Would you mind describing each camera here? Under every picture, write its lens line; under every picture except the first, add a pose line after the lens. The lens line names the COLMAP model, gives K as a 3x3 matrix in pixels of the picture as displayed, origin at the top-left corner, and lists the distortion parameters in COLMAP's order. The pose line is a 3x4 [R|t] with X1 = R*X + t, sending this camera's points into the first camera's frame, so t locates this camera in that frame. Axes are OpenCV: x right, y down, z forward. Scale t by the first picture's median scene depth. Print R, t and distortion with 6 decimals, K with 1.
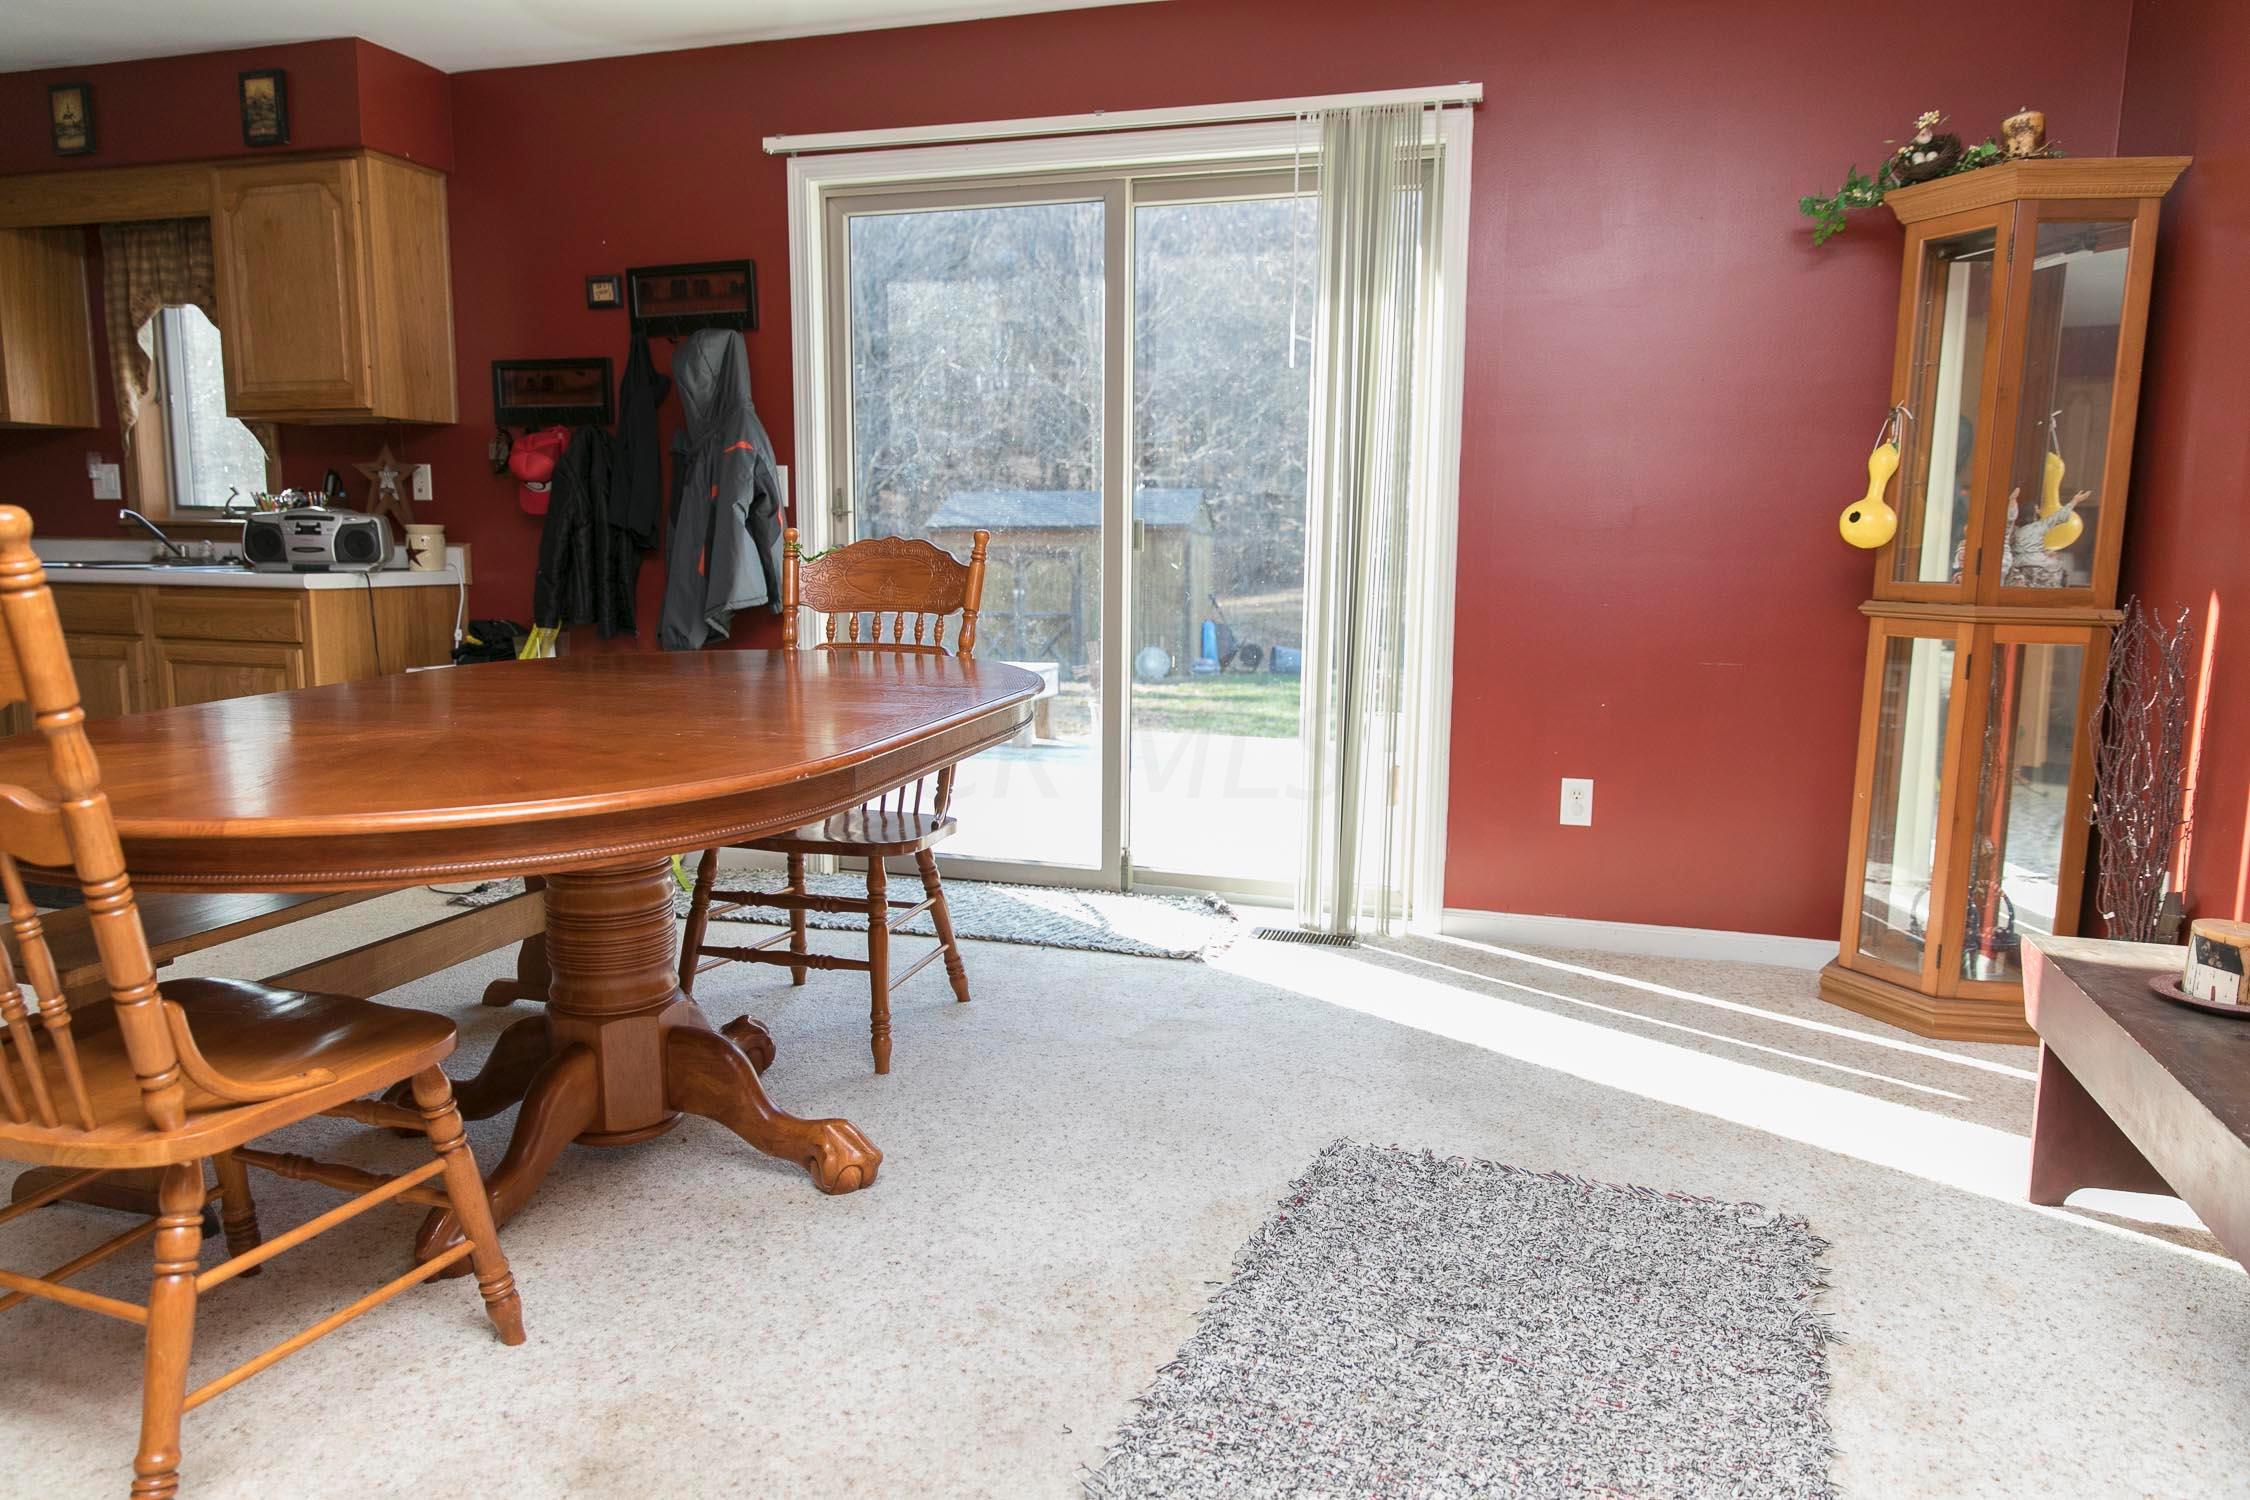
lens RADIAL K [[1508.4, 0, 1121.5], [0, 1508.4, 752.9], [0, 0, 1]] dist [0.022916, -0.007421]
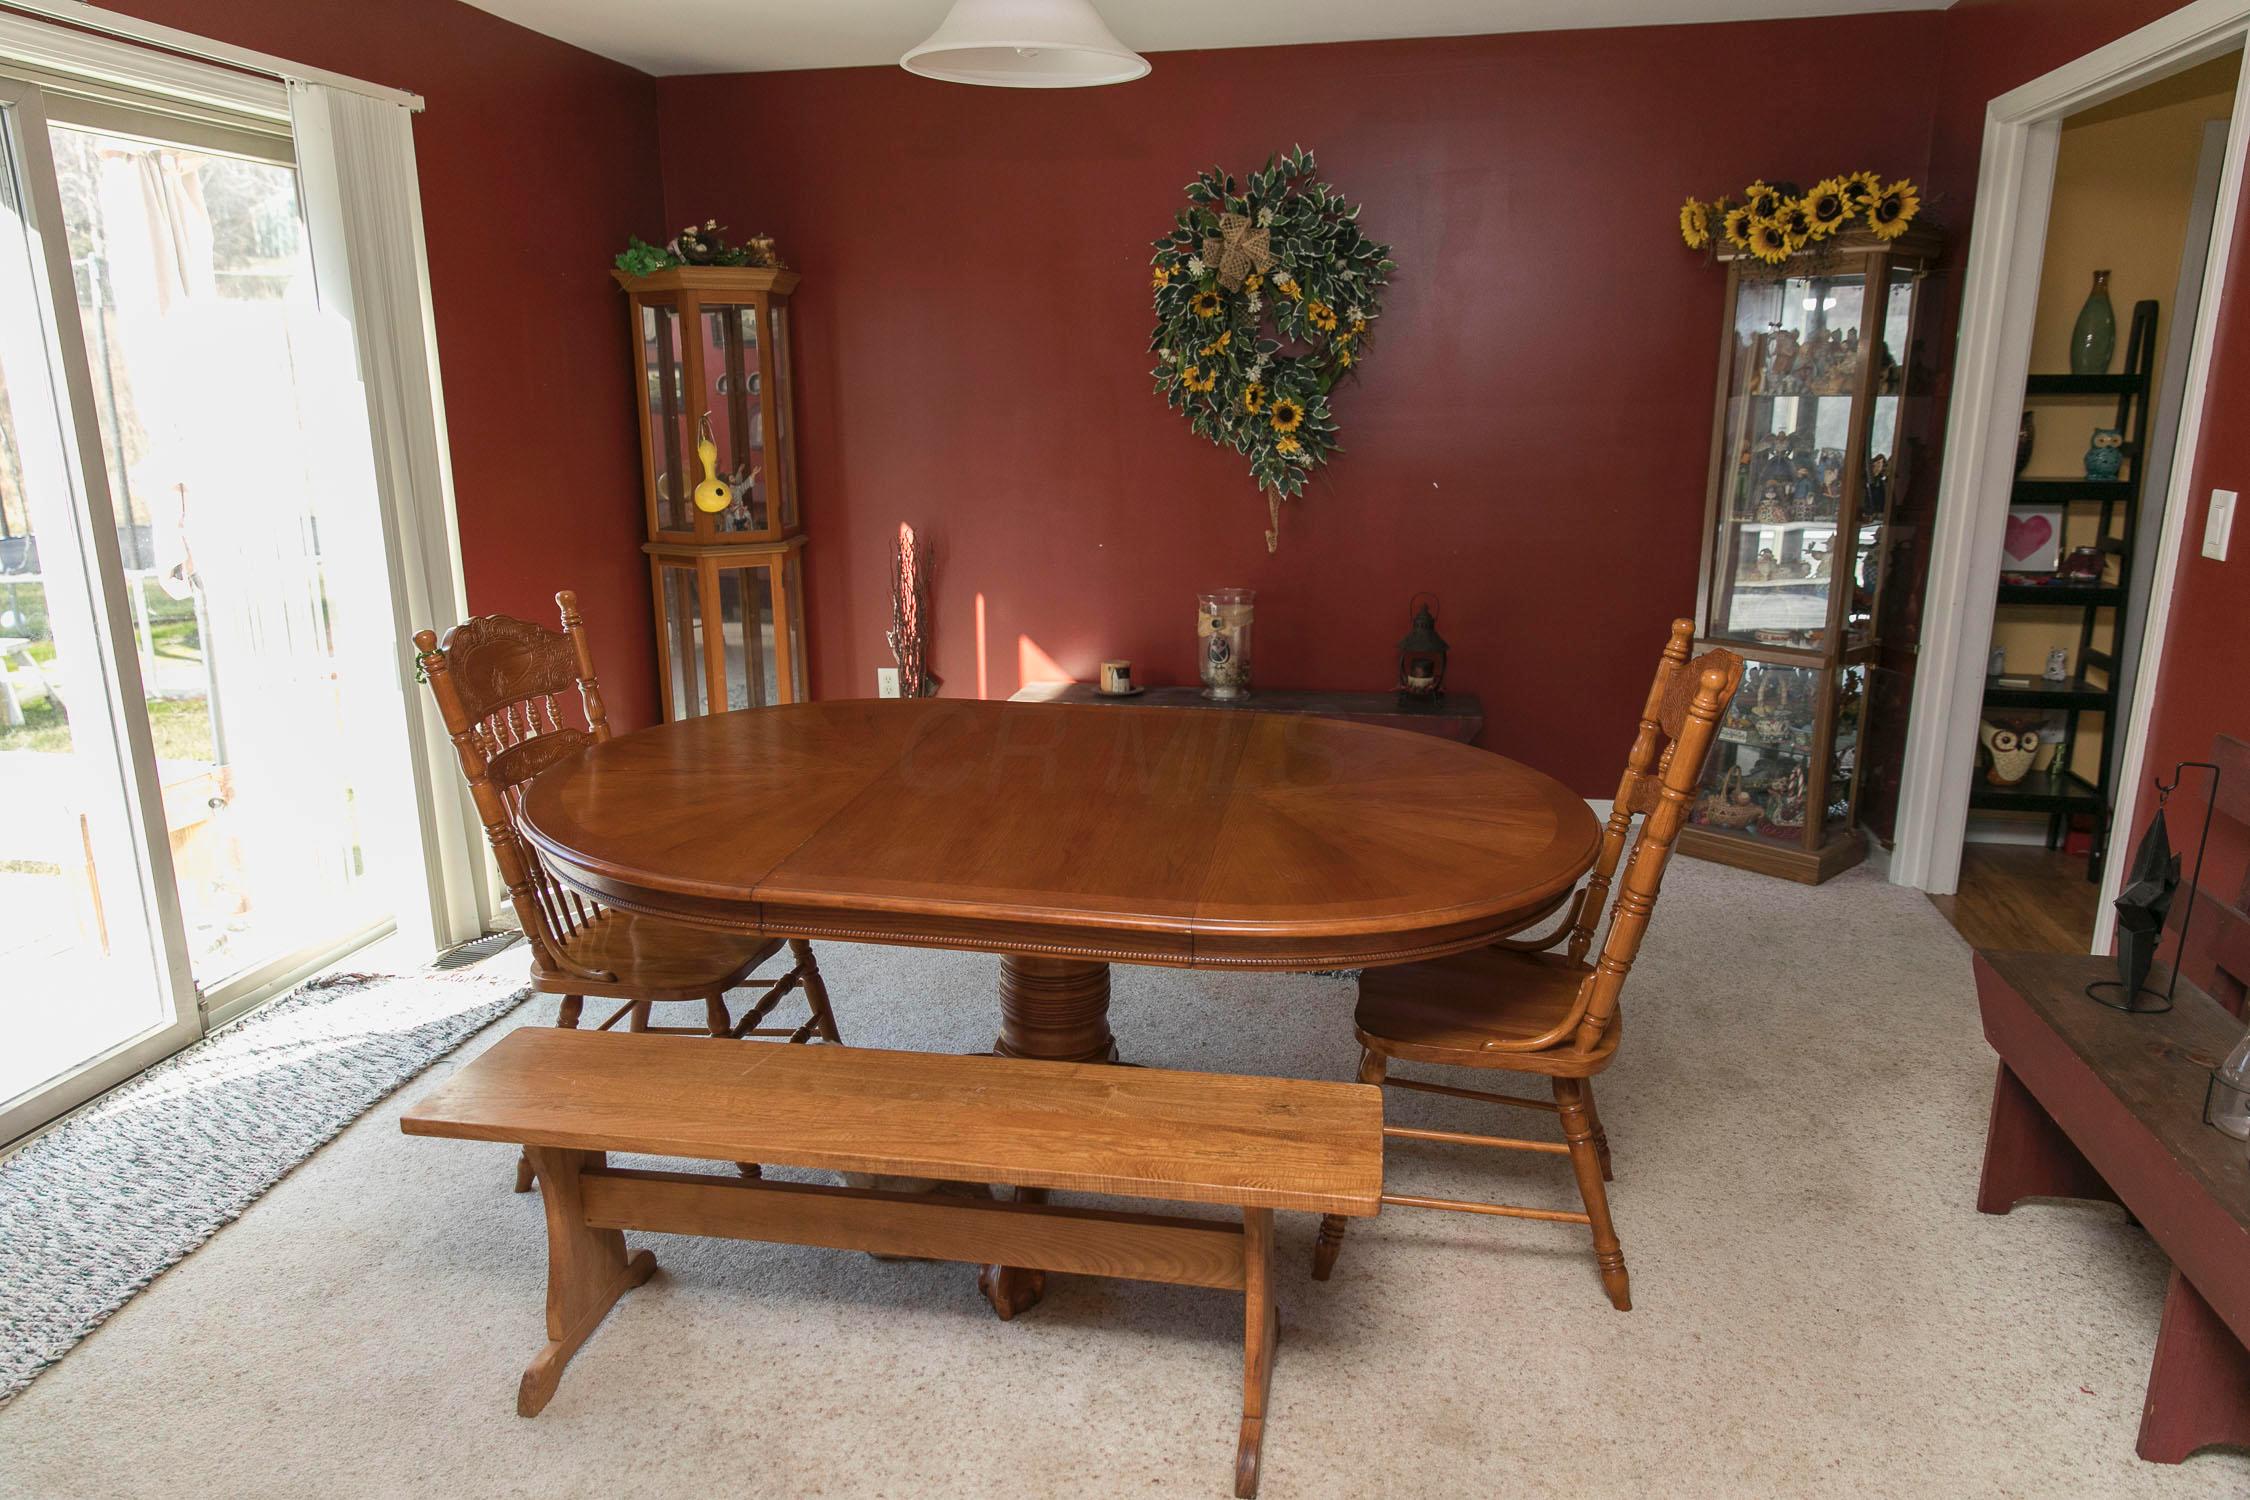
lens RADIAL K [[1508.4, 0, 1146.5], [0, 1508.4, 736.0], [0, 0, 1]] dist [0.022916, -0.007421]
pose [[-0.137810, -0.246247, 0.959359, -0.955142], [0.132989, 0.955230, 0.264291, -0.239980], [-0.981490, 0.164006, -0.098892, 0.707563]]
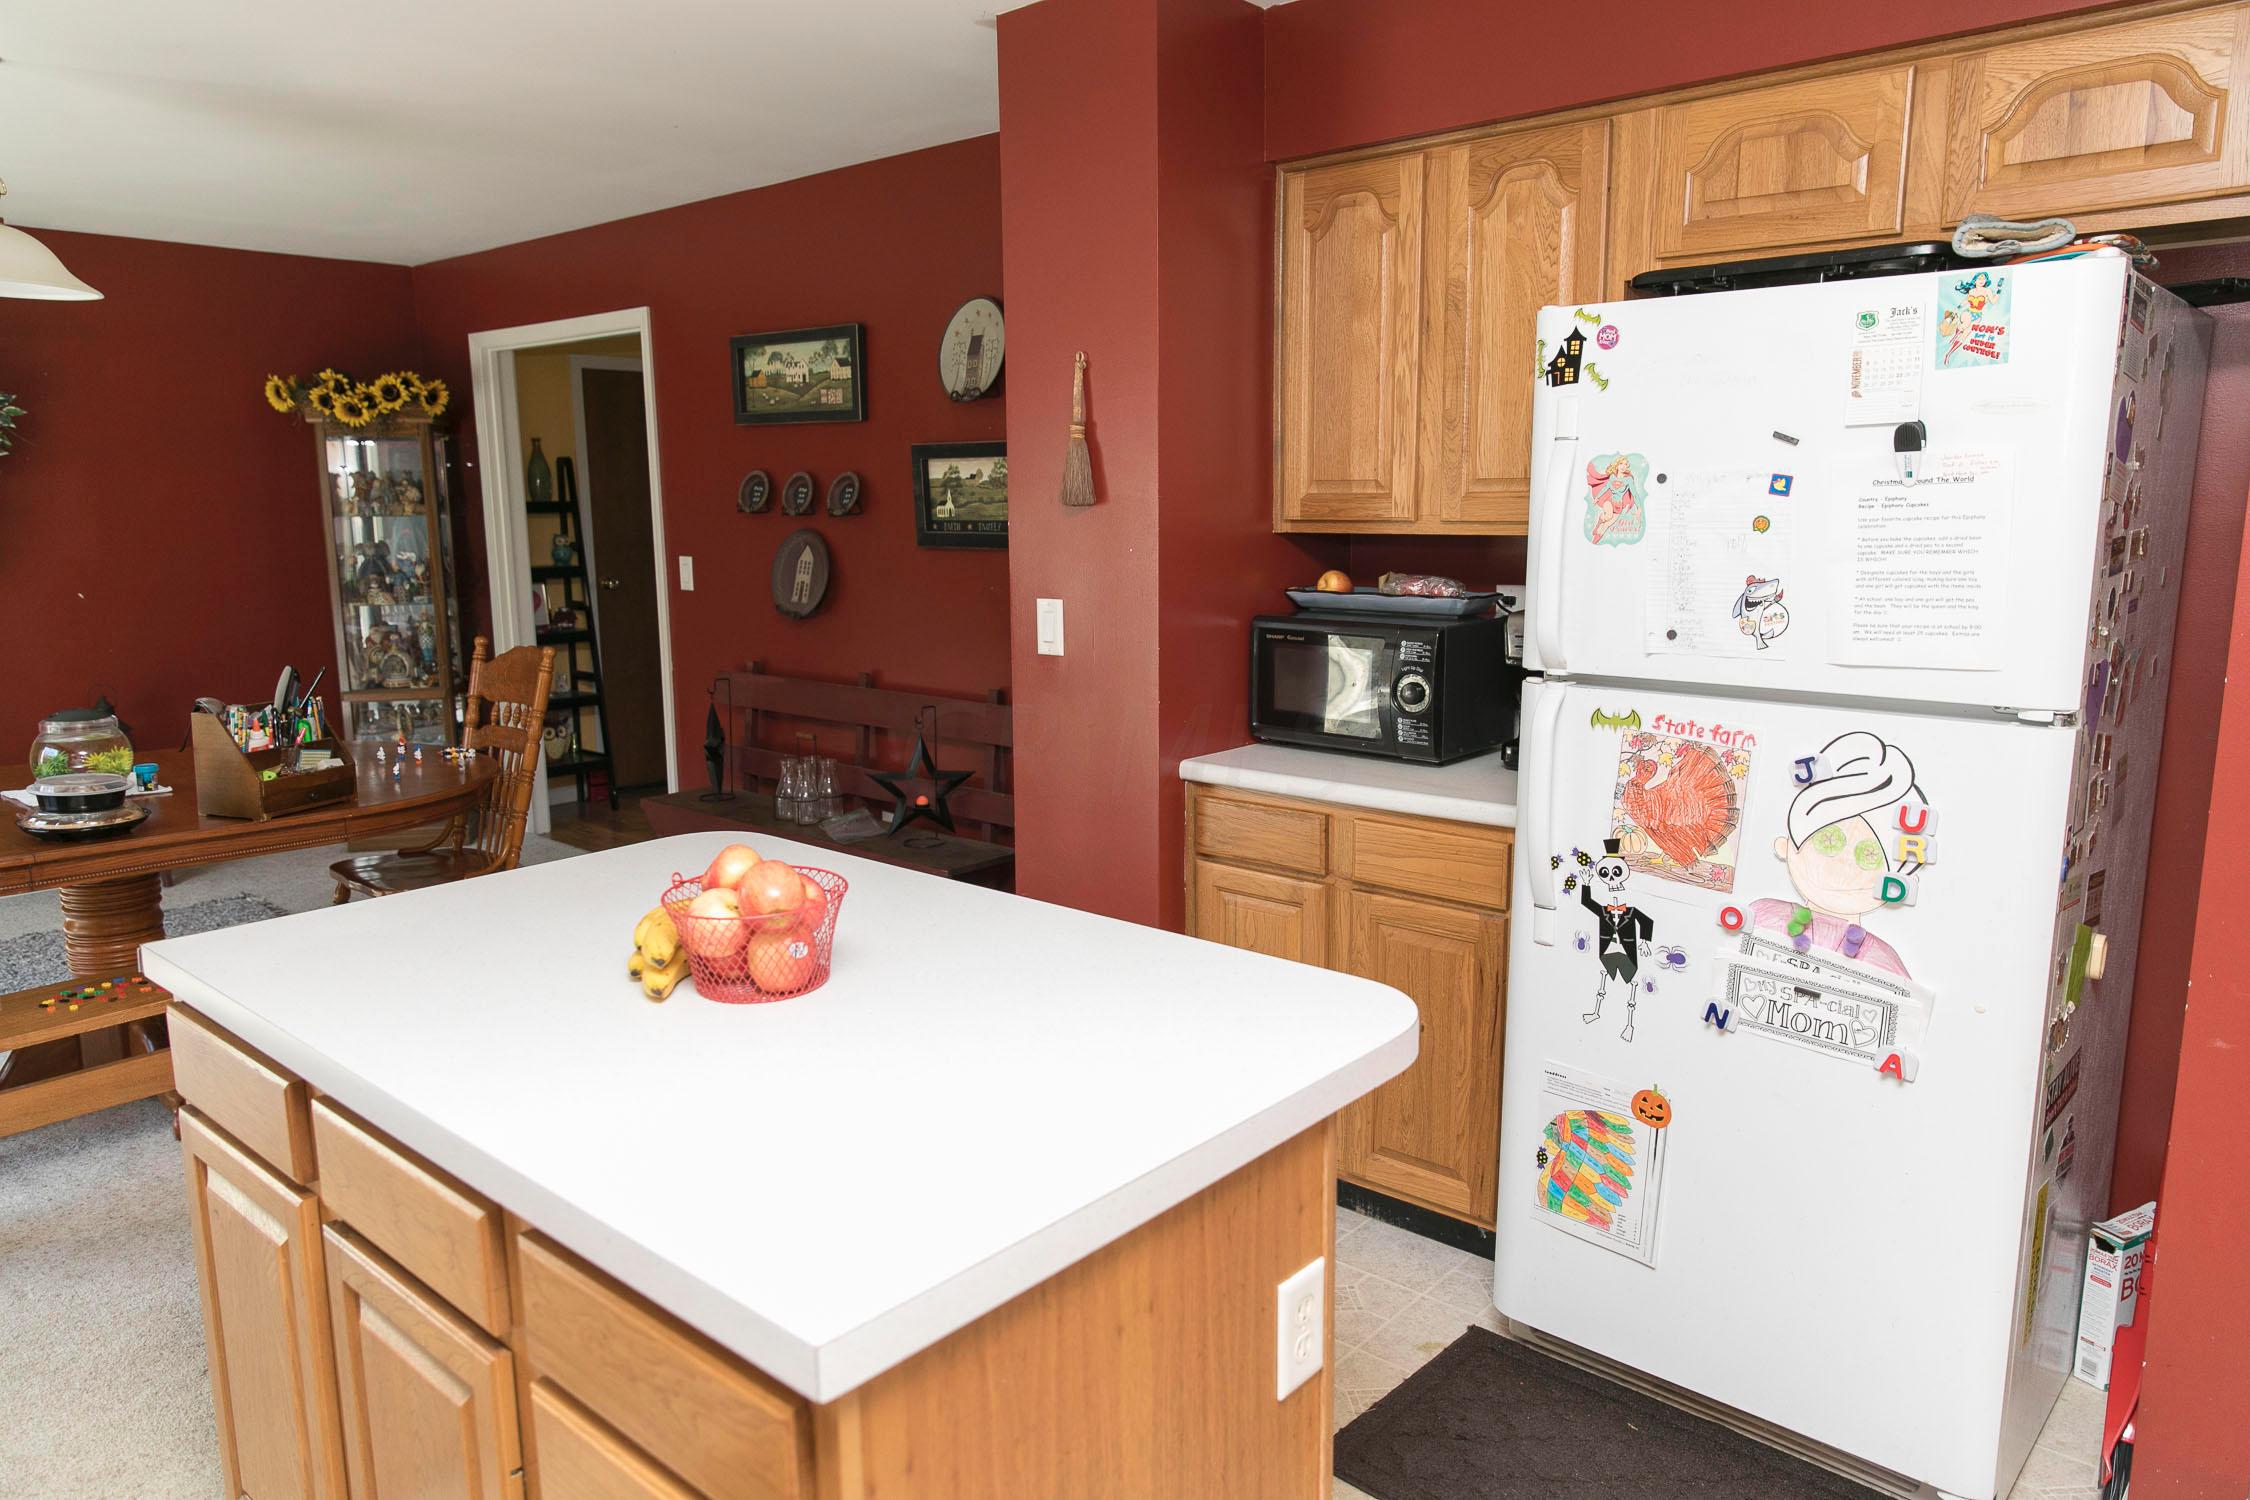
lens RADIAL K [[1508.4, 0, 1122.7], [0, 1508.4, 753.0], [0, 0, 1]] dist [0.022916, -0.007421]
pose [[-0.919651, -0.069904, 0.386466, -1.287310], [0.050831, 0.954569, 0.293624, -0.321641], [-0.389434, 0.289676, -0.874317, 1.318257]]
